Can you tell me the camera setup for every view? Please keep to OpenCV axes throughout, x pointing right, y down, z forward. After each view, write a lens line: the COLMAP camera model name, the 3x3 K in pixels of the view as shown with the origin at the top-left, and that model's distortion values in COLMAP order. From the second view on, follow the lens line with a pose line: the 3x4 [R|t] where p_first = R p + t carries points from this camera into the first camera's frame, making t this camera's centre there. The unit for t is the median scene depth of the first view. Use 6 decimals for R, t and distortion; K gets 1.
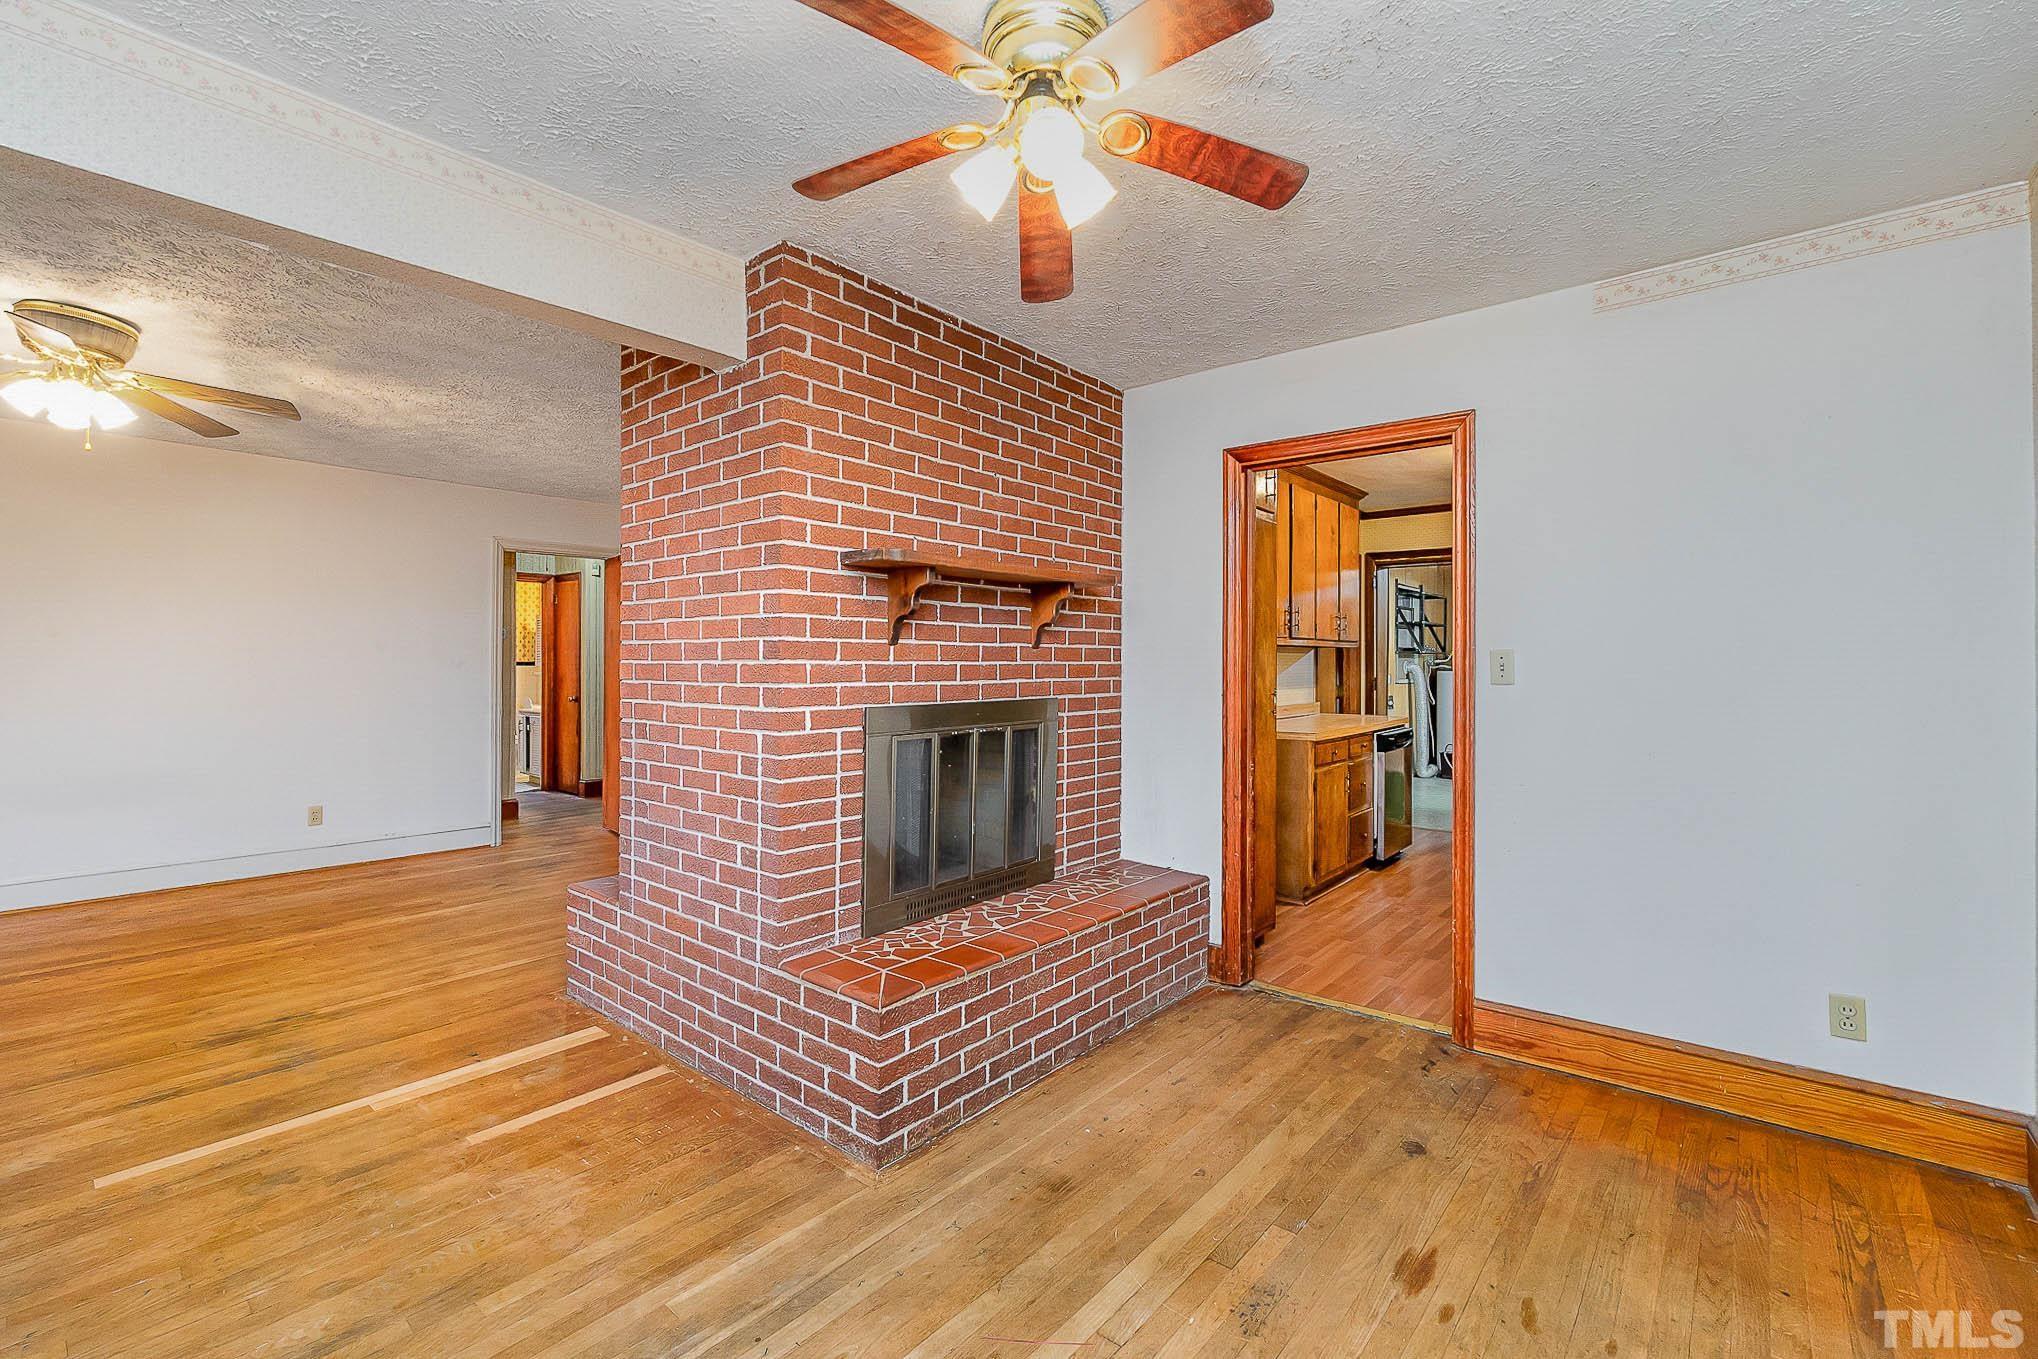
lens RADIAL K [[873.8, 0, 1010.0], [0, 873.8, 666.4], [0, 0, 1]] dist [-0.002311, -0.000270]
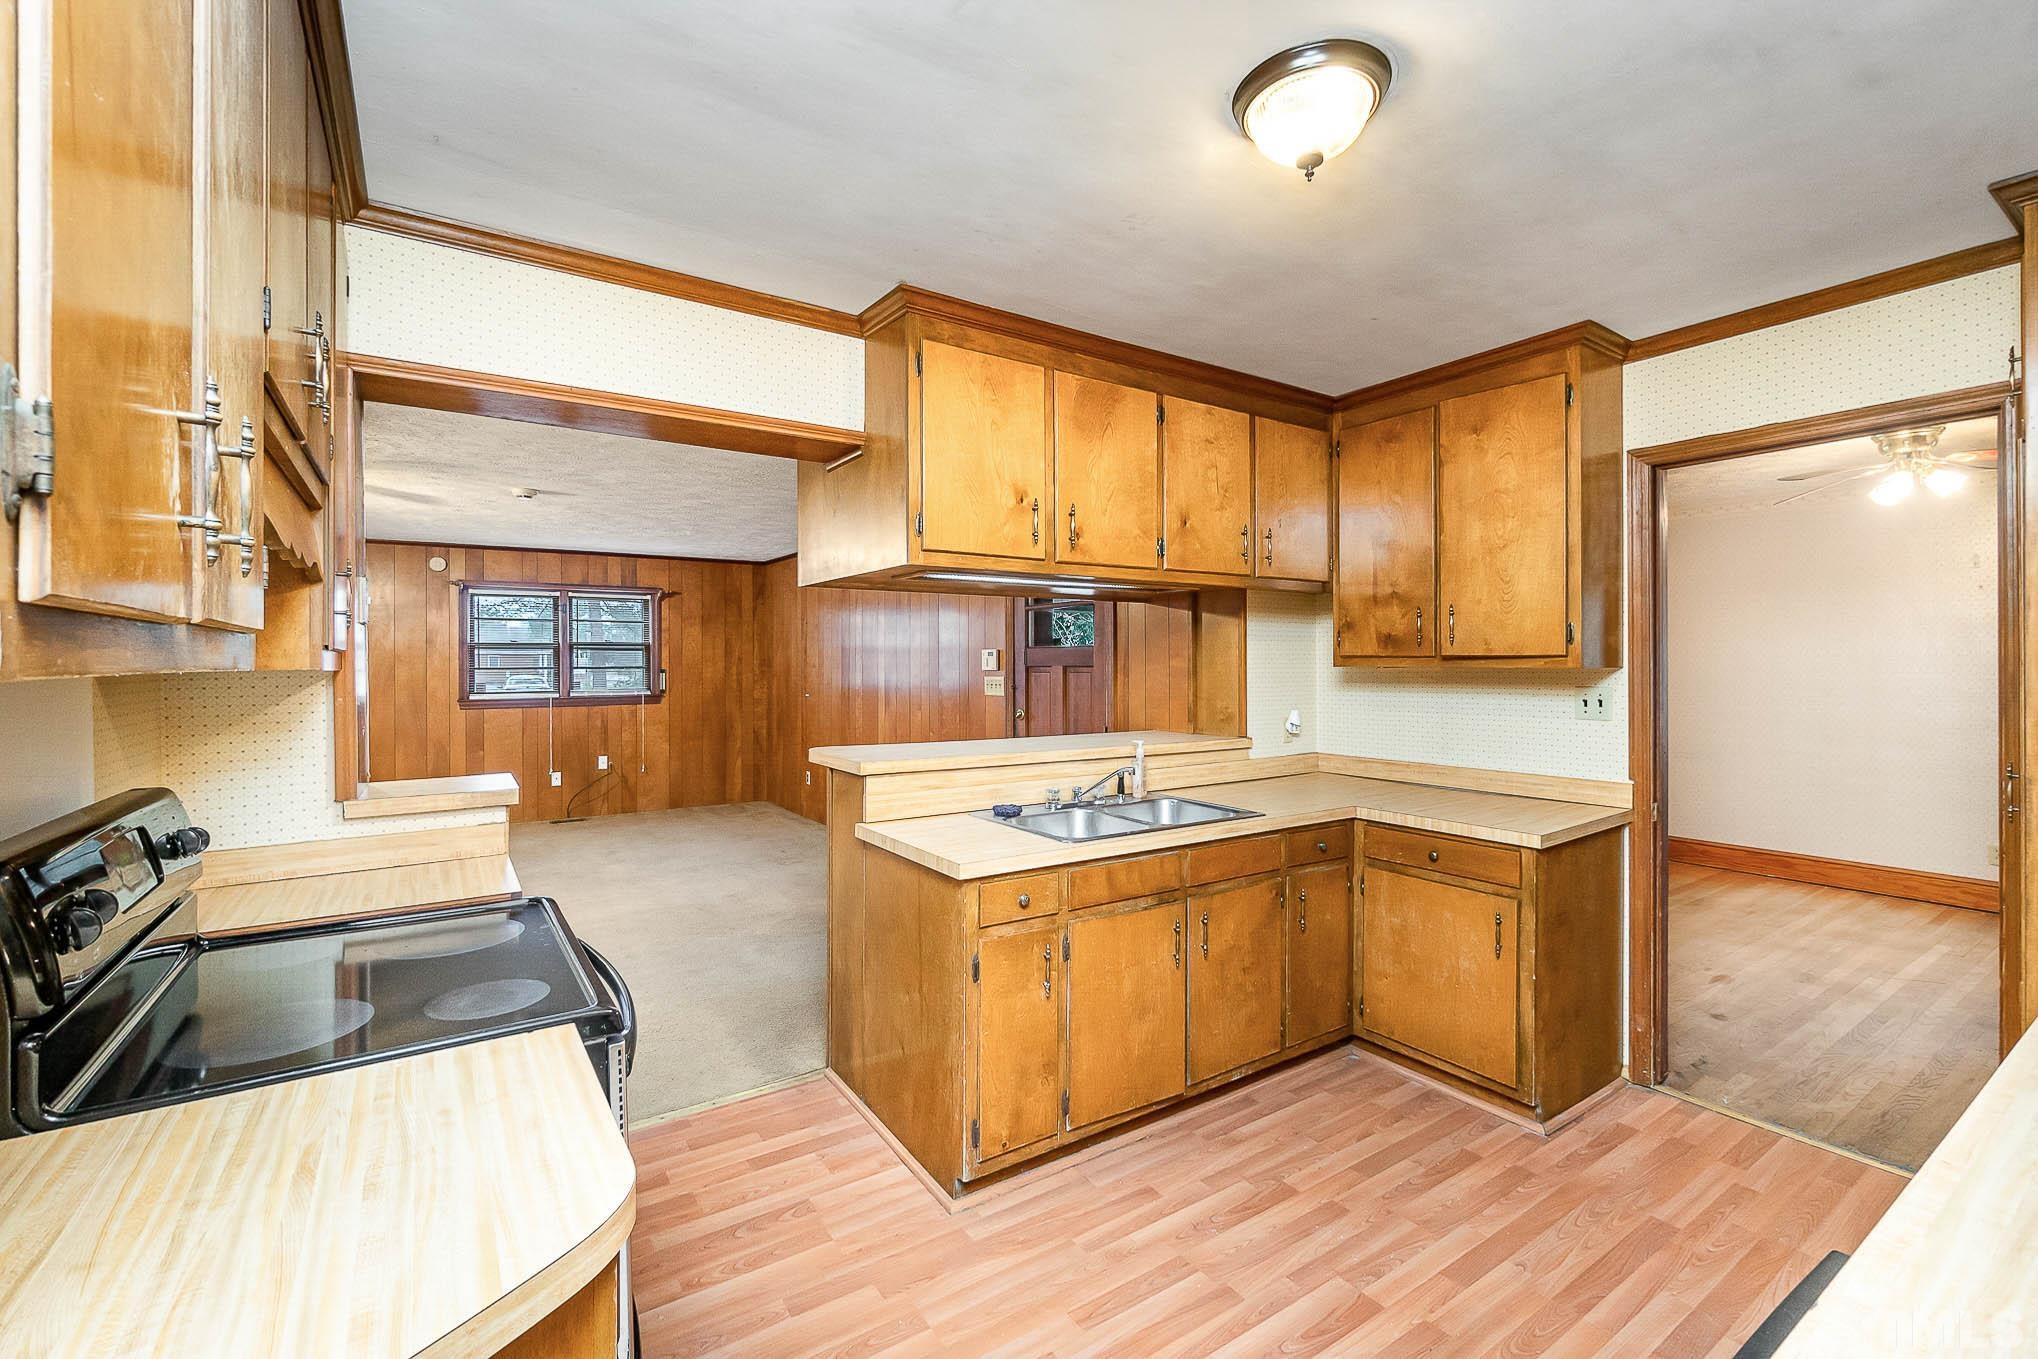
lens RADIAL K [[873.8, 0, 1010.0], [0, 873.8, 666.4], [0, 0, 1]] dist [-0.002311, -0.000270]
pose [[-0.962276, 0.000307, 0.272074, 1.260144], [0.001404, 0.999992, 0.003838, -0.058461], [-0.272070, 0.004076, -0.962269, 2.843752]]
